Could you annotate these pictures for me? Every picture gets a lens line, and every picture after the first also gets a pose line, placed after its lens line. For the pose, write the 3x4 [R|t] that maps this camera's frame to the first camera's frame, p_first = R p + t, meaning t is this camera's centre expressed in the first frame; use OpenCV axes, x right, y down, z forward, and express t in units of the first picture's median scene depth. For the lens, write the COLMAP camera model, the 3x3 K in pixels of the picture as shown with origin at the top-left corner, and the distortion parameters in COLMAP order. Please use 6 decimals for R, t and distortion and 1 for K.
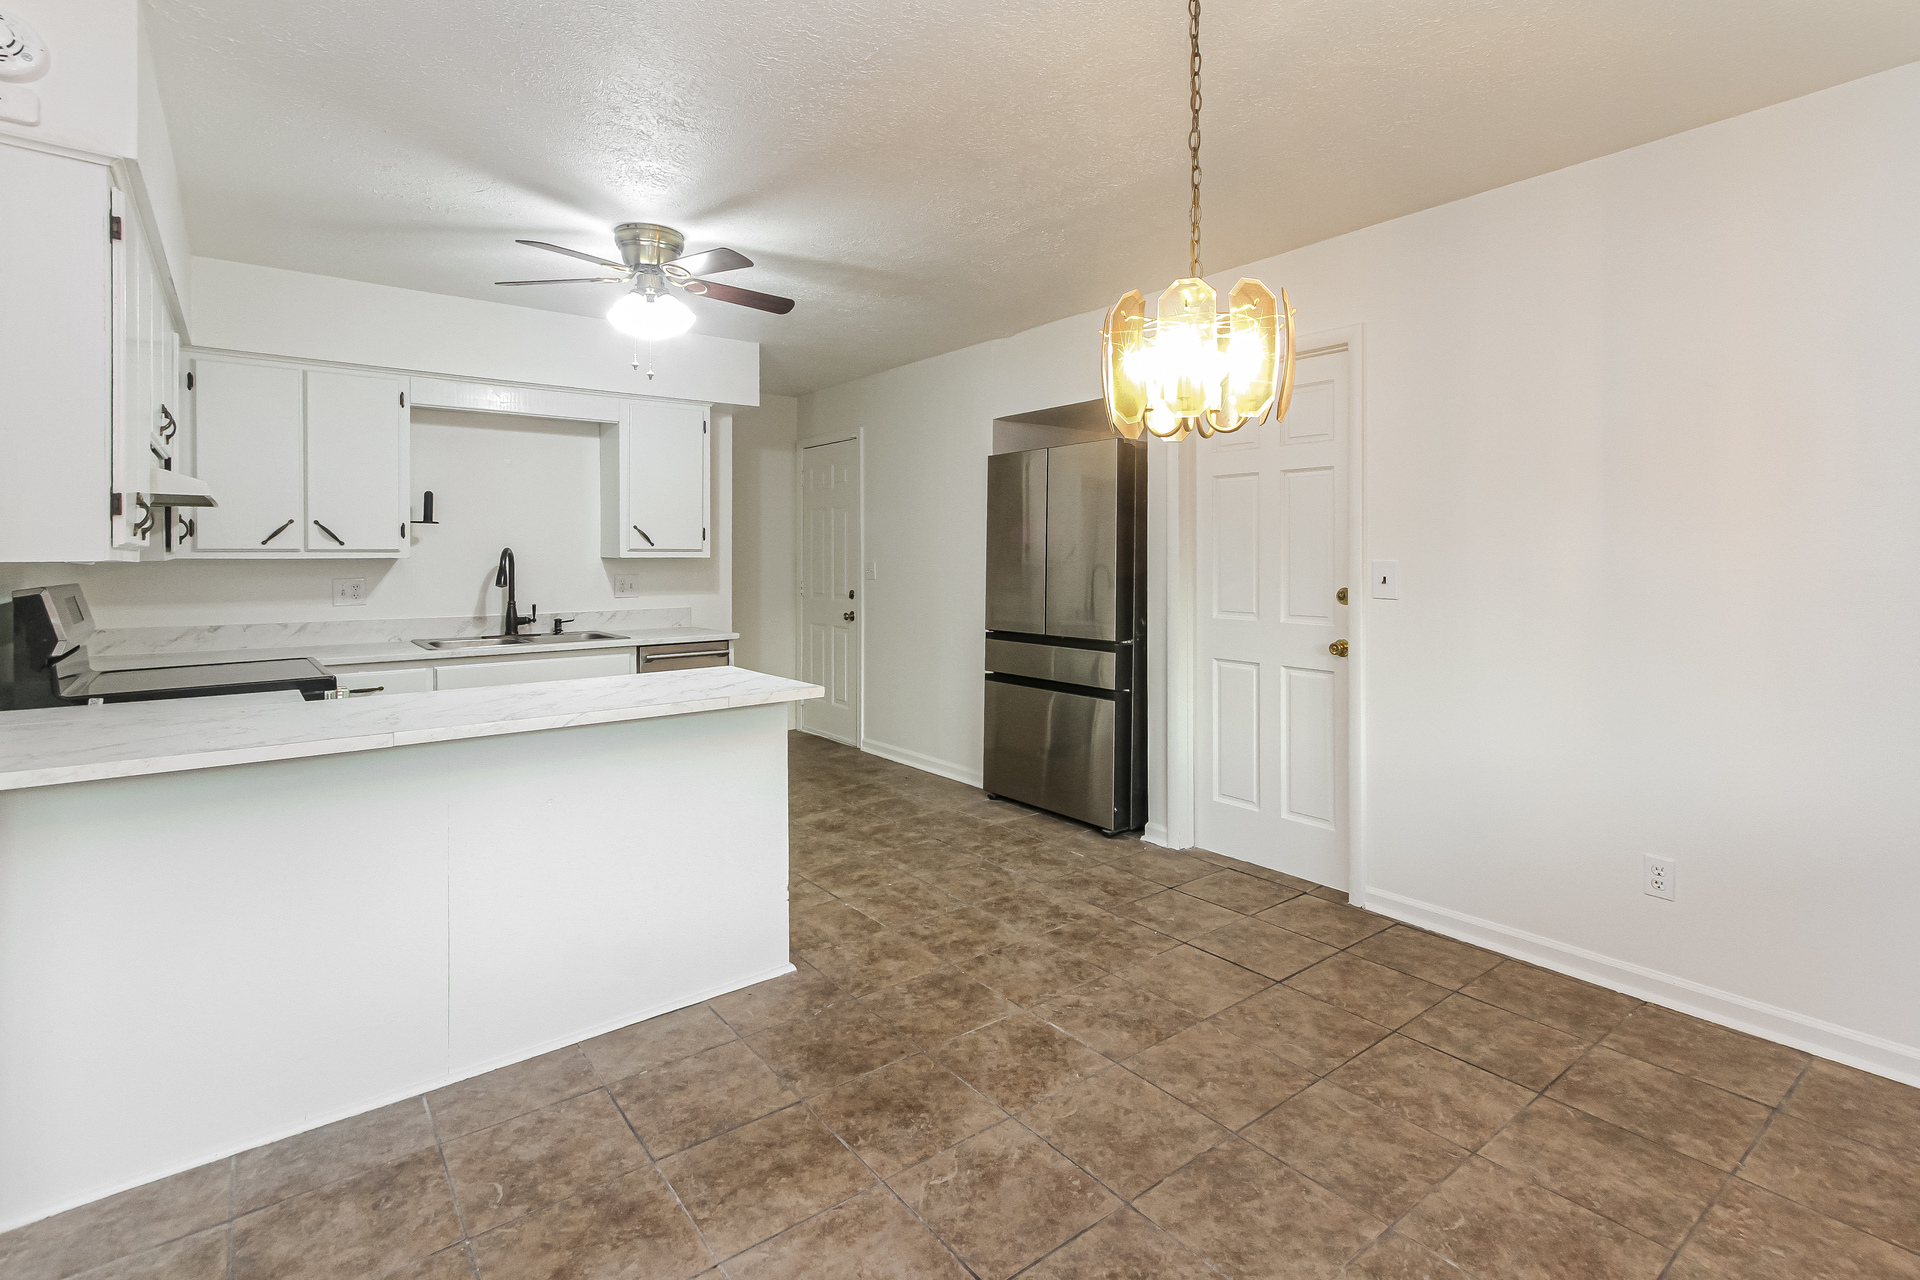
lens RADIAL K [[921.7, 0, 973.2], [0, 921.7, 547.6], [0, 0, 1]] dist [0.017339, 0.001090]
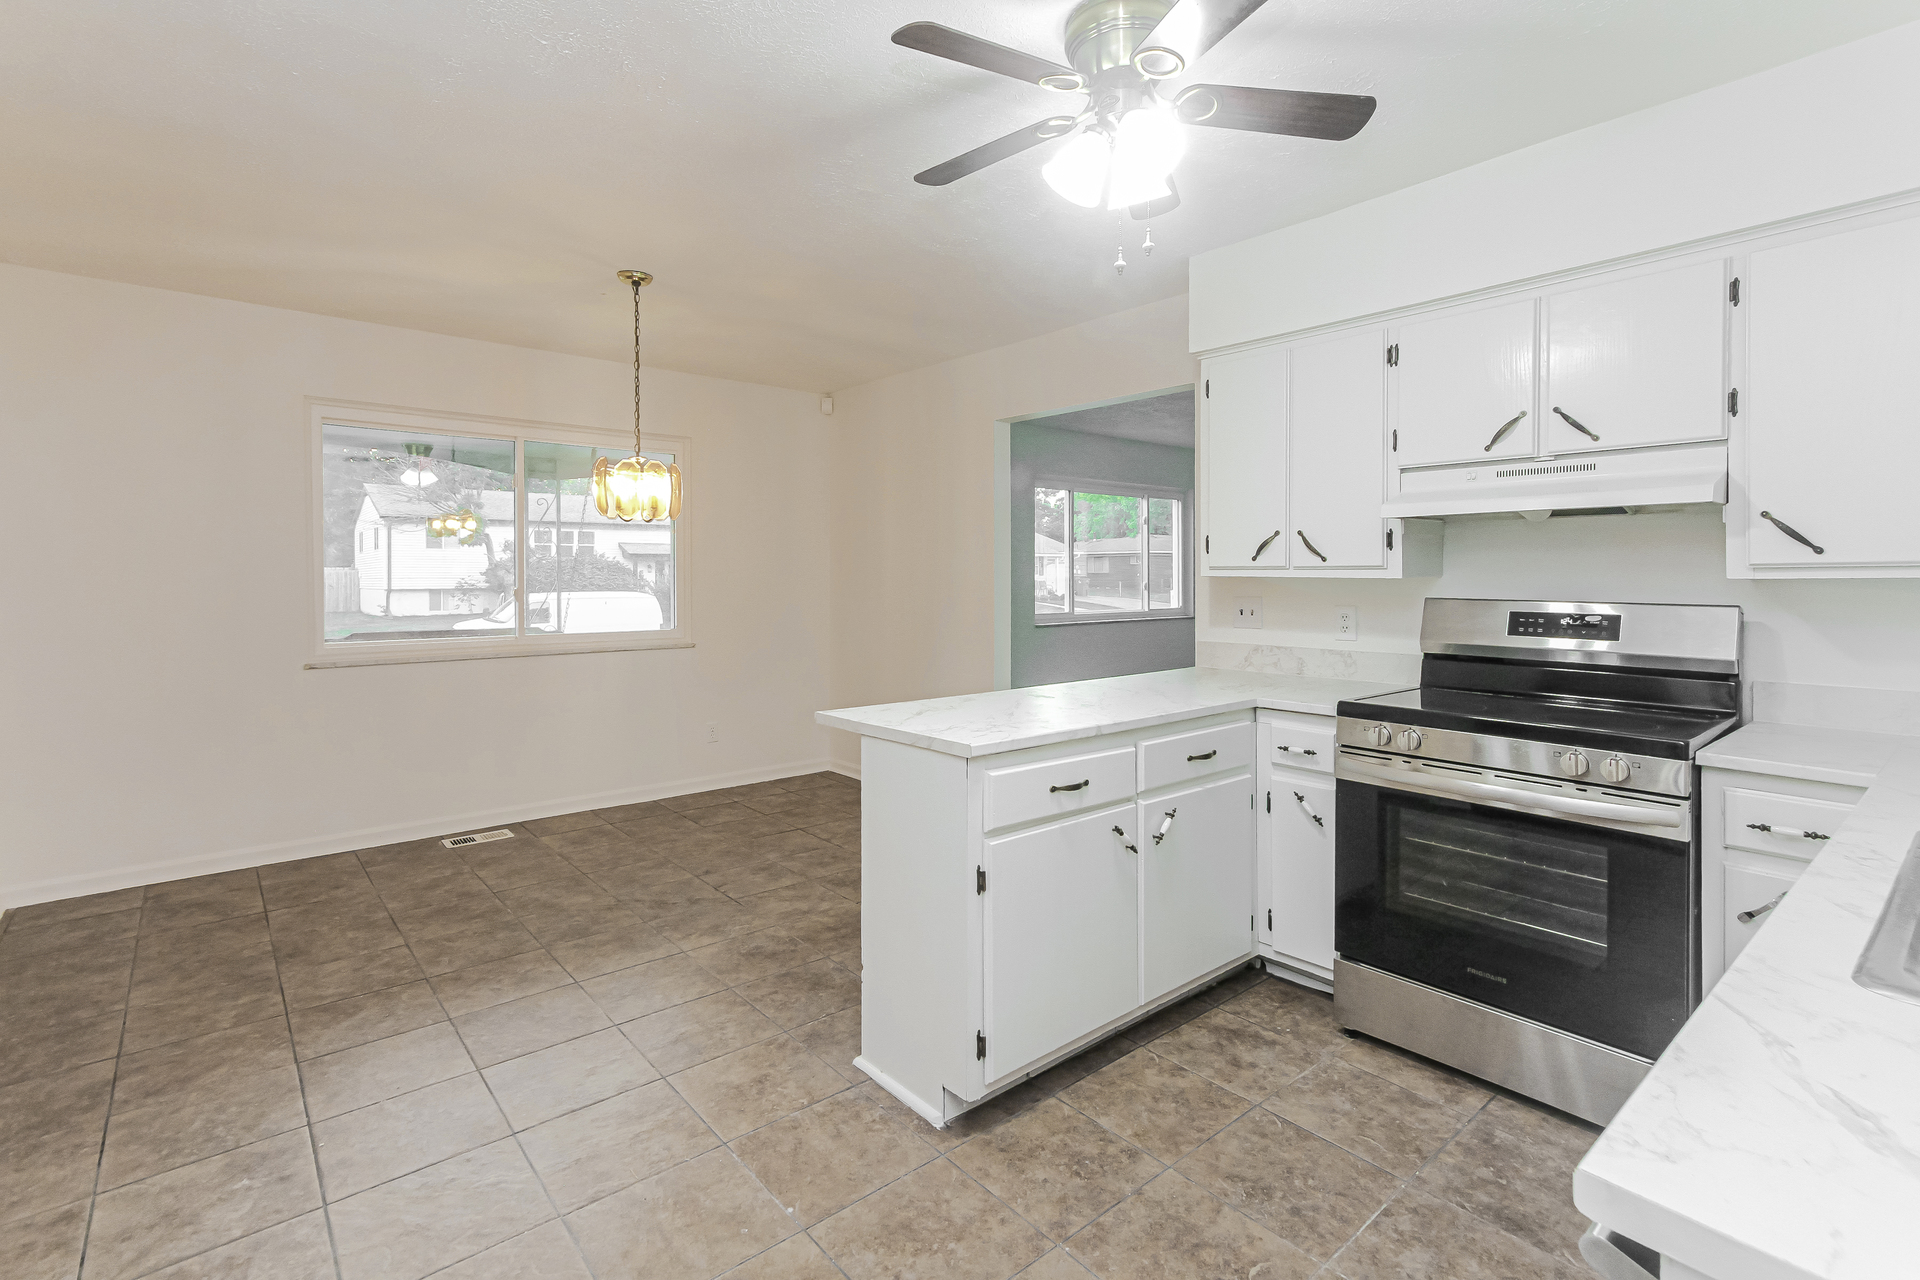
lens RADIAL K [[921.7, 0, 975.1], [0, 921.7, 582.8], [0, 0, 1]] dist [0.017339, 0.001090]
pose [[-0.998967, 0.006003, -0.045040, -0.315086], [0.005860, 0.999977, 0.003293, 0.015495], [0.045059, 0.003026, -0.998980, 2.182235]]
